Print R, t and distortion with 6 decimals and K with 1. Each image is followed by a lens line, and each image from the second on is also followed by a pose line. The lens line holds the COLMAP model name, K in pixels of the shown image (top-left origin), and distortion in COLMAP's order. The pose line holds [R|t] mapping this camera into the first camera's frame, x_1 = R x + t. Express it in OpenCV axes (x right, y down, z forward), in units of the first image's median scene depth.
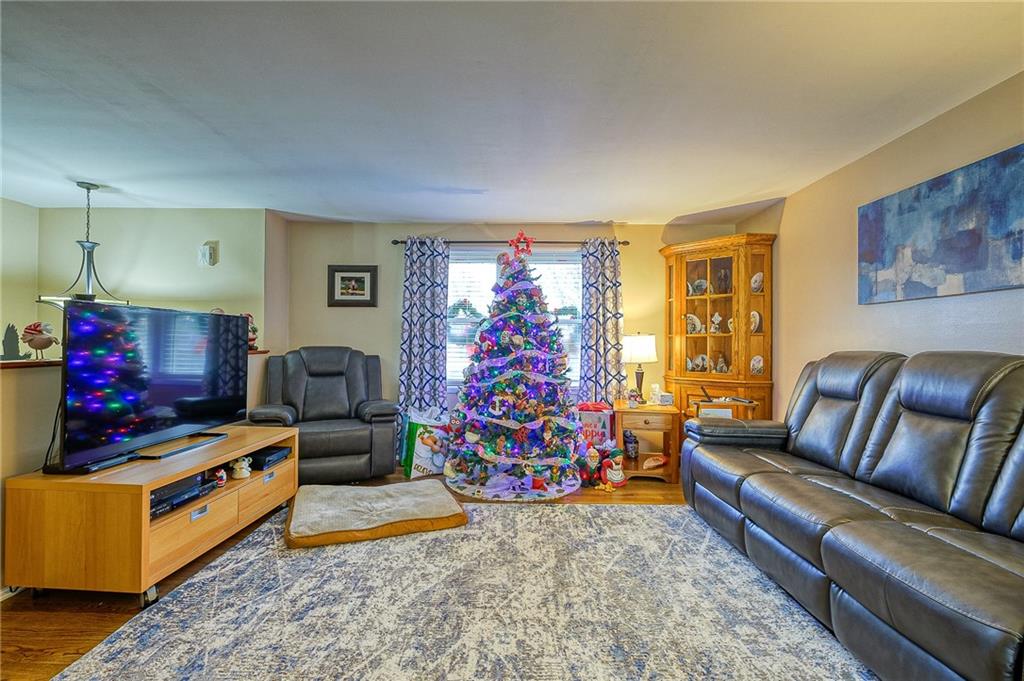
lens RADIAL K [[444.1, 0, 510.0], [0, 444.1, 344.0], [0, 0, 1]] dist [-0.004776, -0.001265]
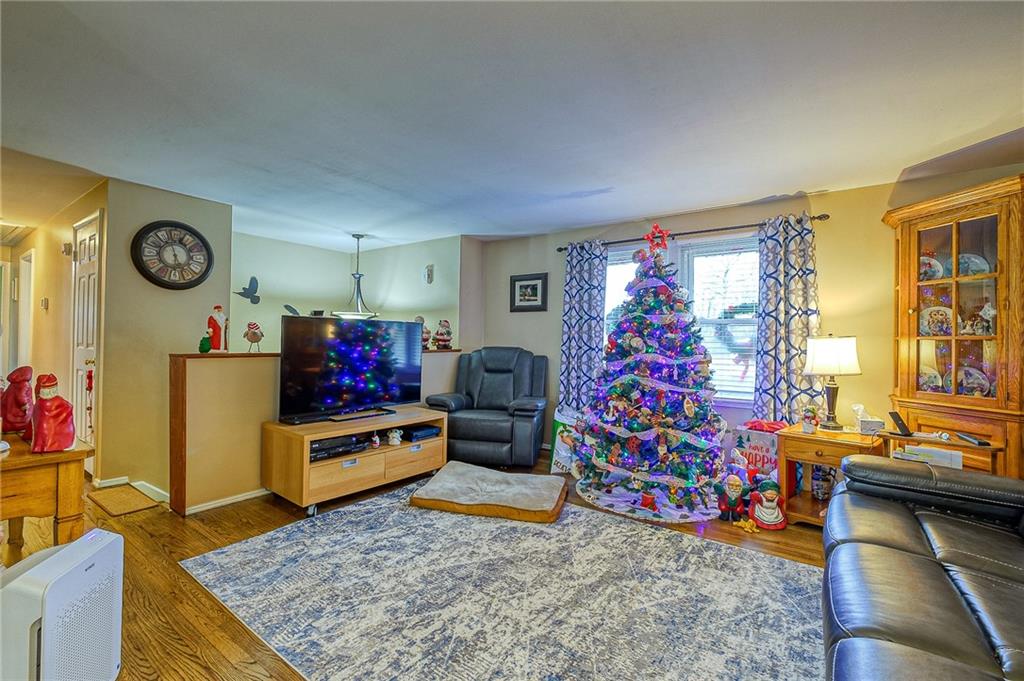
lens RADIAL K [[444.1, 0, 514.6], [0, 444.1, 341.0], [0, 0, 1]] dist [-0.004776, -0.001265]
pose [[0.815337, 0.006748, -0.578947, 0.336274], [-0.012505, 0.999904, -0.005956, -0.003709], [0.578852, 0.012096, 0.815343, 0.091322]]
